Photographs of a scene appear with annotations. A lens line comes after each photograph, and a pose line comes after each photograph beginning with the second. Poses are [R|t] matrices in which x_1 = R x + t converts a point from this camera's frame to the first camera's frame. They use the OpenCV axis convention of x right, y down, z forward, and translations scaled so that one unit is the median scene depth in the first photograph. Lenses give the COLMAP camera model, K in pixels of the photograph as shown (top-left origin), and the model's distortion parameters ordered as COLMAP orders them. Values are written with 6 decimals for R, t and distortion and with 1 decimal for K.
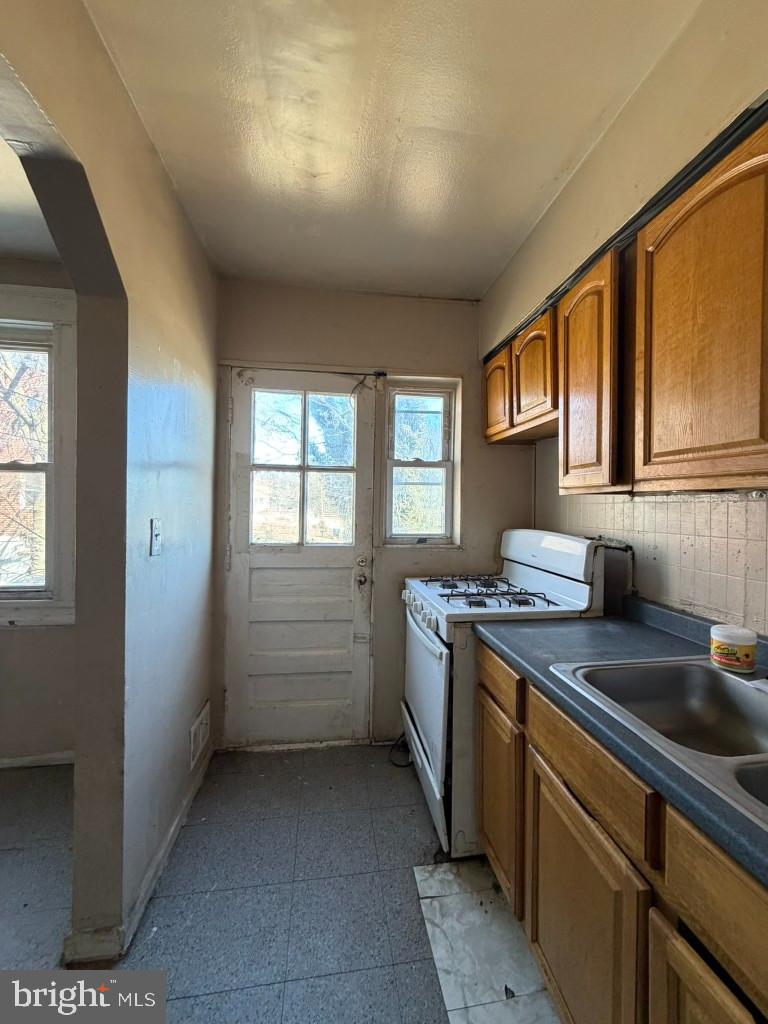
lens RADIAL K [[409.3, 0, 383.7], [0, 409.3, 509.7], [0, 0, 1]] dist [-0.000154, 0.000655]
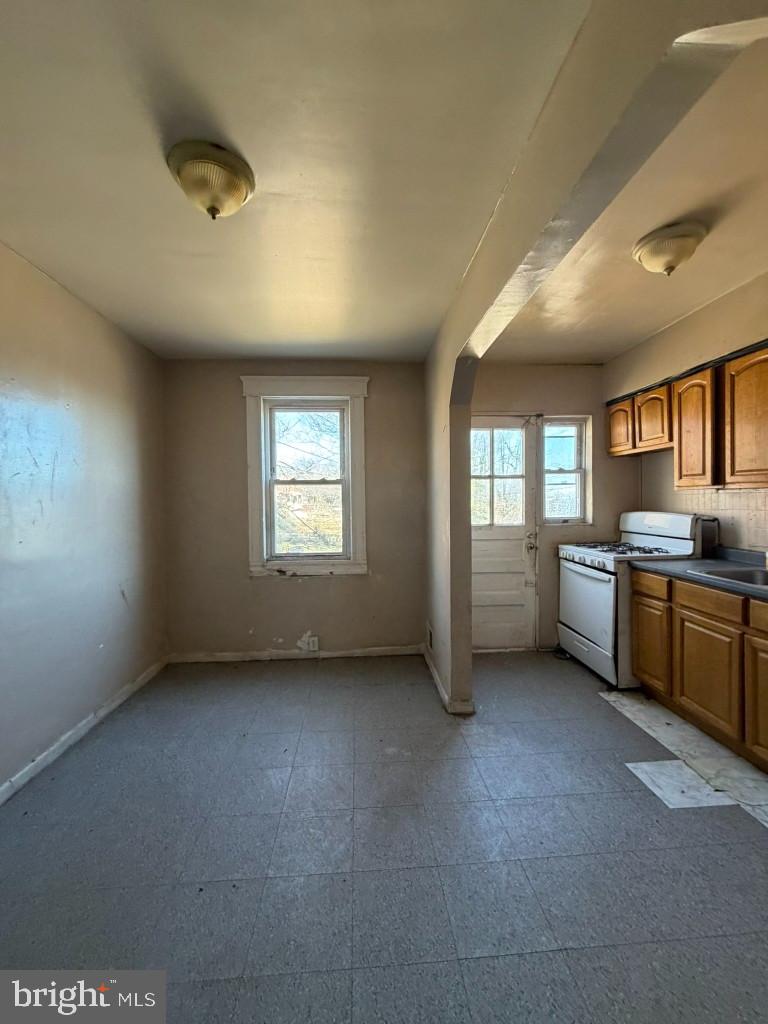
lens RADIAL K [[409.3, 0, 386.0], [0, 409.3, 509.8], [0, 0, 1]] dist [-0.000154, 0.000655]
pose [[0.996969, -0.023799, -0.074067, -0.539385], [0.024766, 0.999619, 0.012173, -0.003200], [0.073749, -0.013970, 0.997179, -0.677275]]
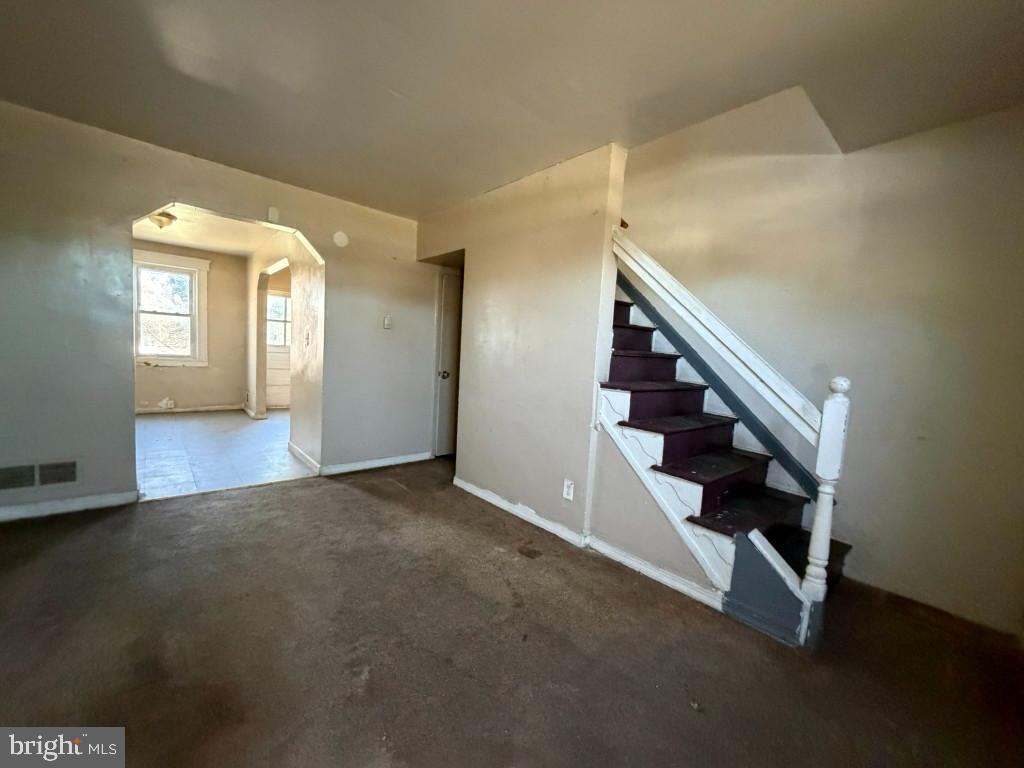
lens RADIAL K [[409.3, 0, 511.2], [0, 409.3, 385.5], [0, 0, 1]] dist [-0.000154, 0.000655]
pose [[0.839011, -0.008652, 0.544046, -0.502942], [-0.047867, 0.994823, 0.089641, 0.027555], [-0.542005, -0.101251, 0.834253, -2.925825]]
